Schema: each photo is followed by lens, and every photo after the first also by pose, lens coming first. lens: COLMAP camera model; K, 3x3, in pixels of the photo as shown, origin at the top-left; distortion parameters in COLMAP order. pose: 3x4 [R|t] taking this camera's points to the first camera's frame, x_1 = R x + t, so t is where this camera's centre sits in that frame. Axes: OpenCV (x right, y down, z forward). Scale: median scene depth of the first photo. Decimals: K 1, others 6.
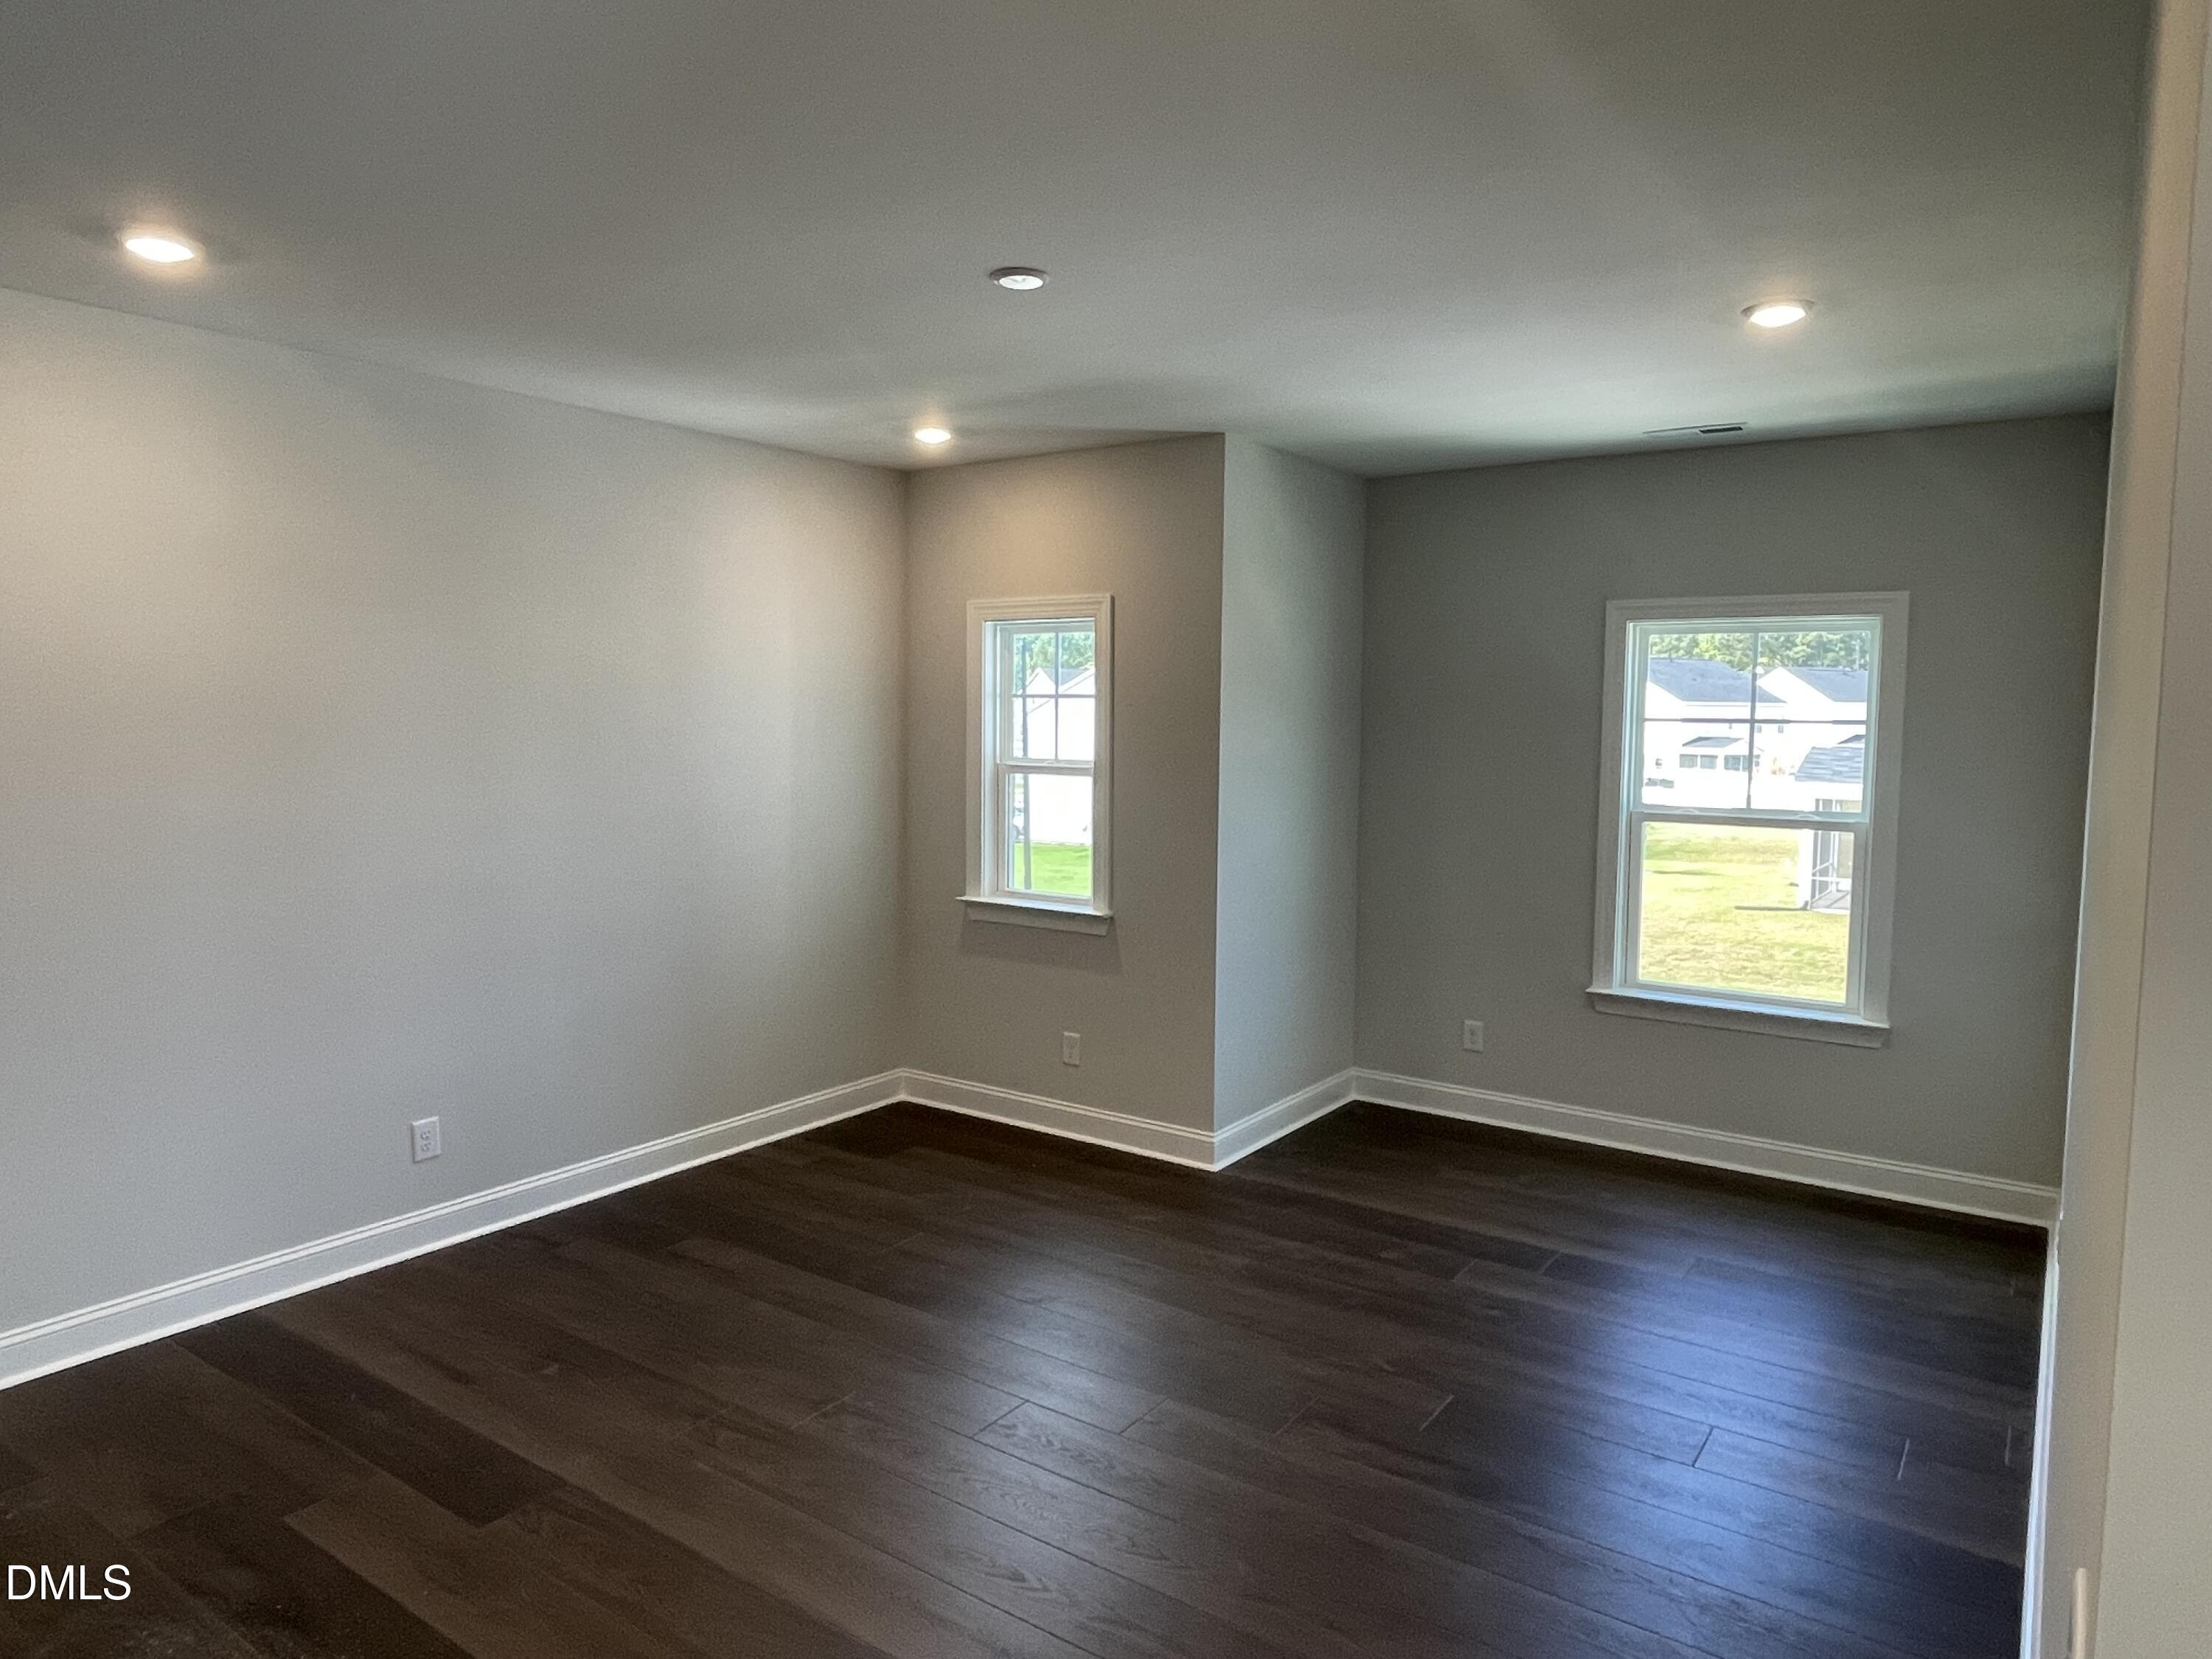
lens RADIAL K [[1385.7, 0, 1102.5], [0, 1385.7, 787.7], [0, 0, 1]] dist [0.062212, 0.000265]
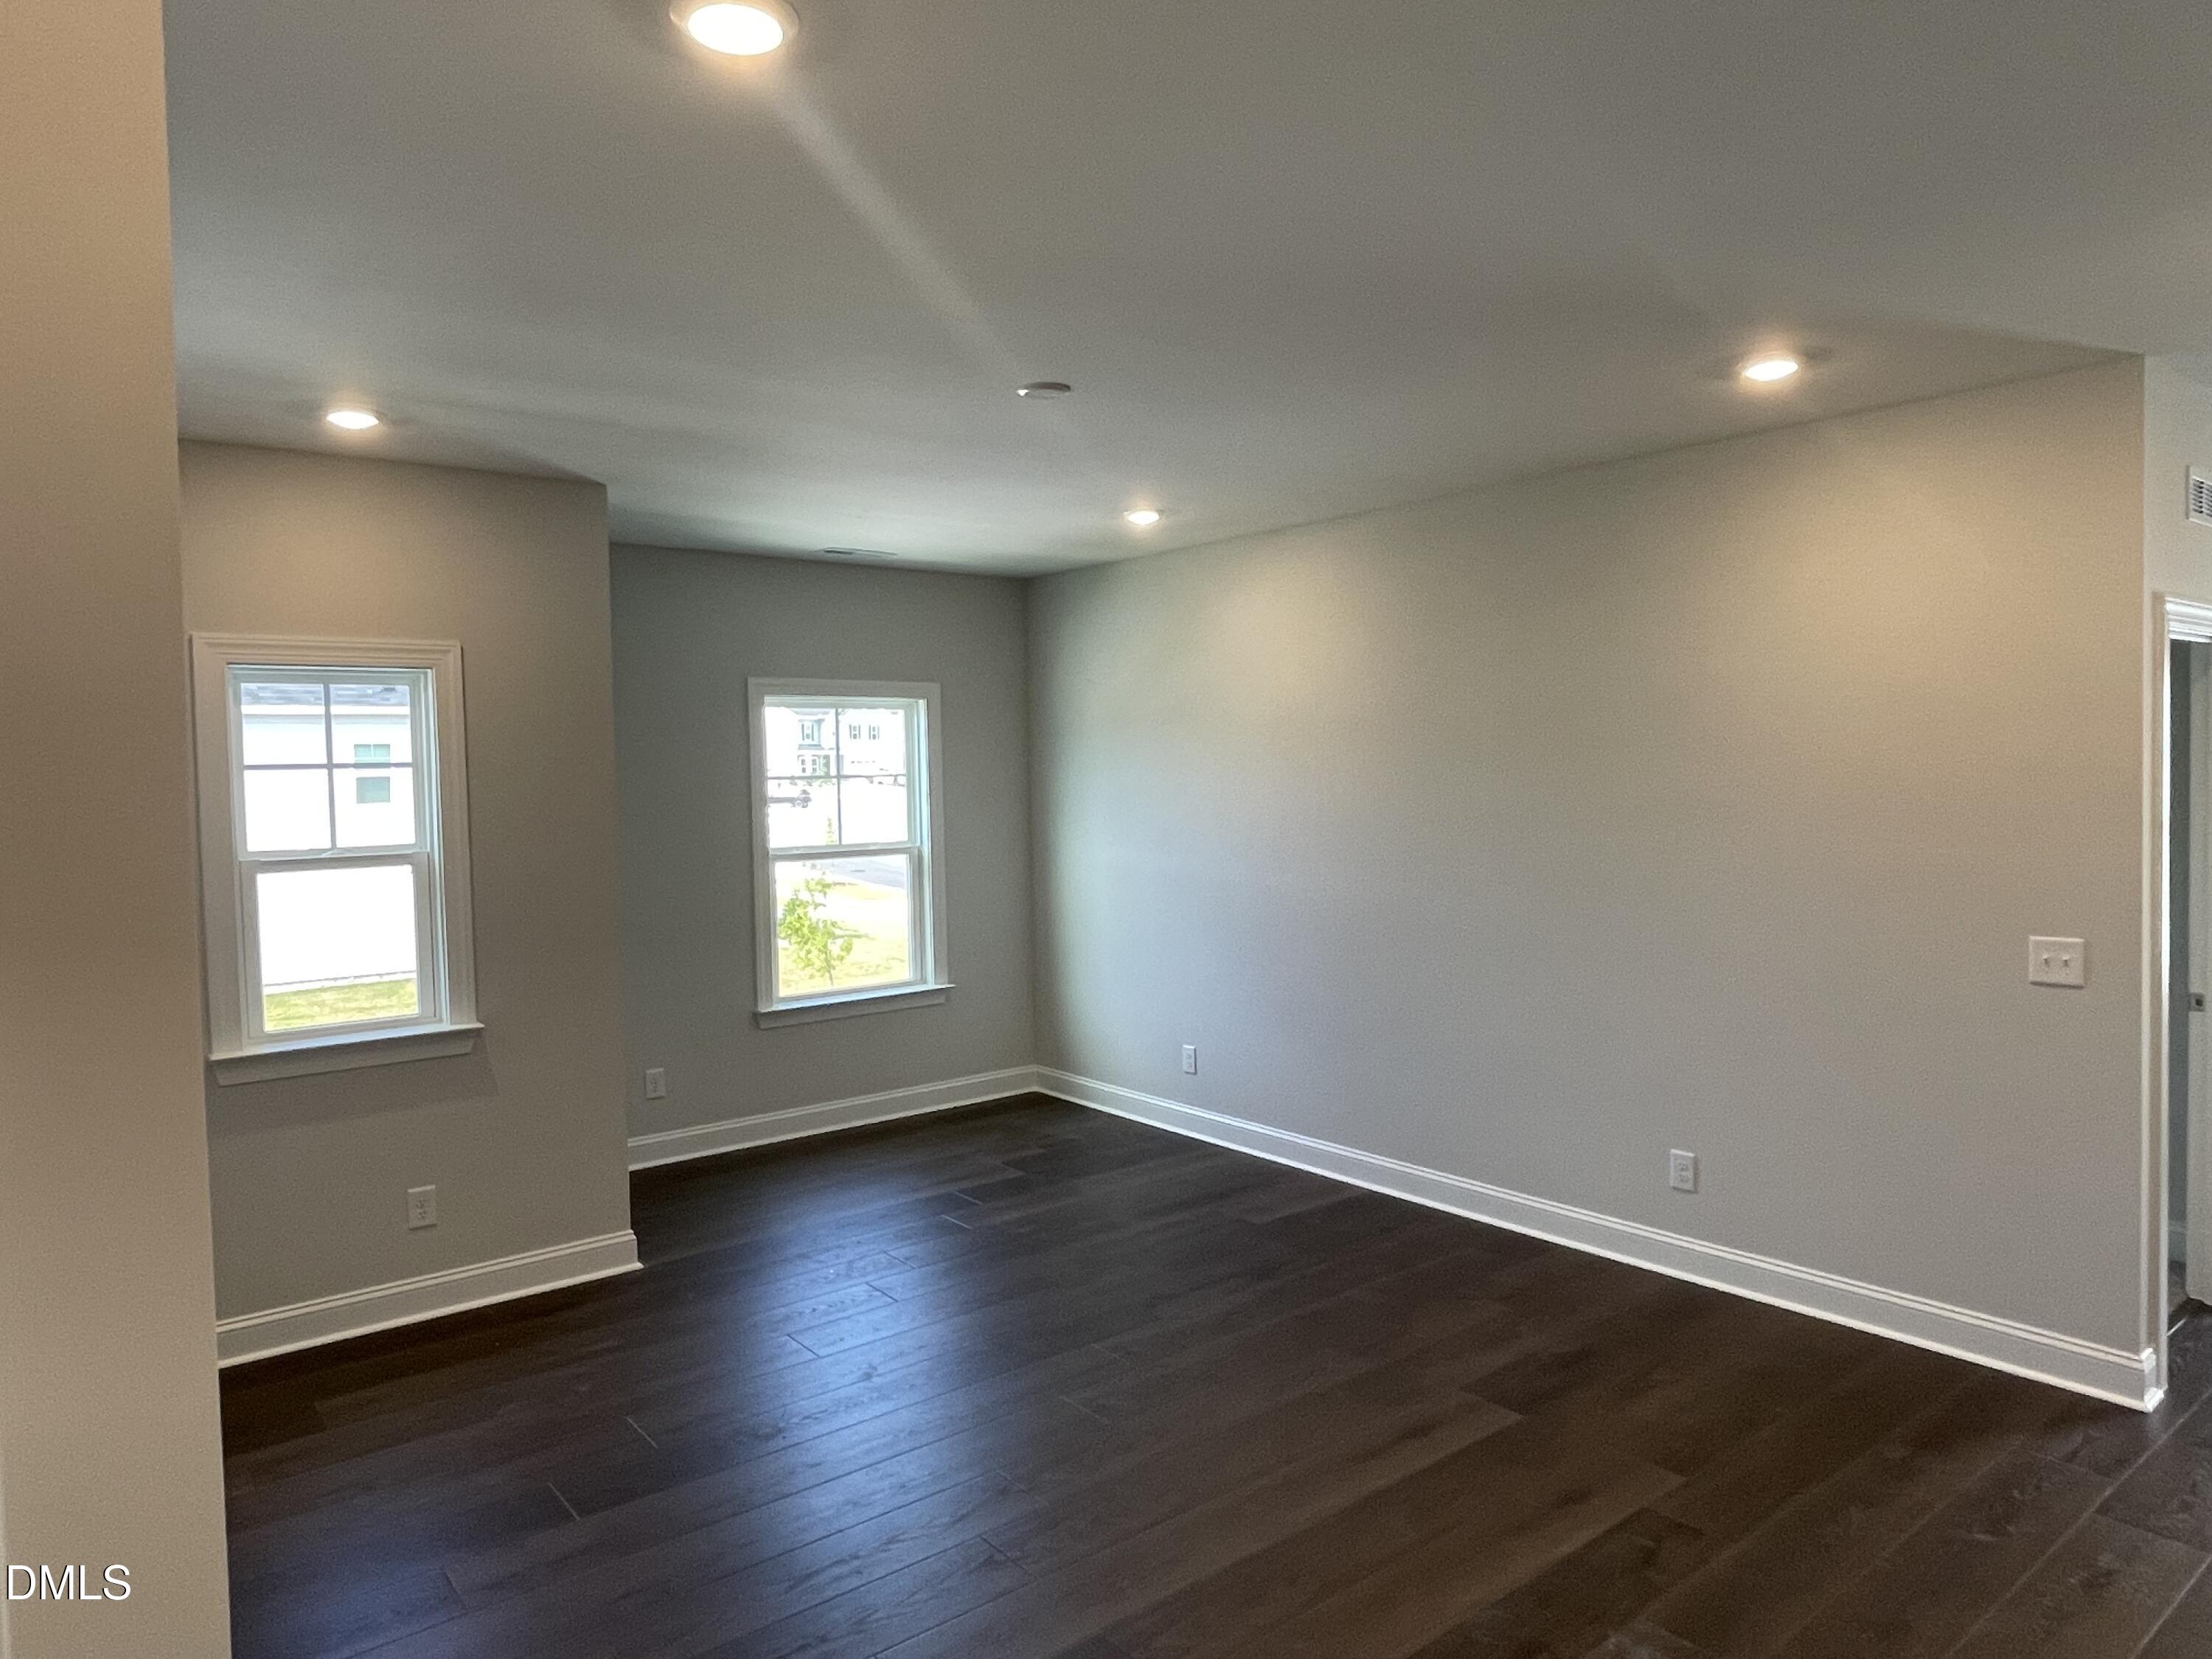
lens RADIAL K [[1388.5, 0, 1106.0], [0, 1388.5, 829.5], [0, 0, 1]] dist [0.001618, 0.000486]
pose [[0.280992, -0.061945, 0.957709, -0.676569], [0.047449, 0.997591, 0.050603, -0.052008], [-0.958536, 0.031224, 0.283255, 0.395927]]
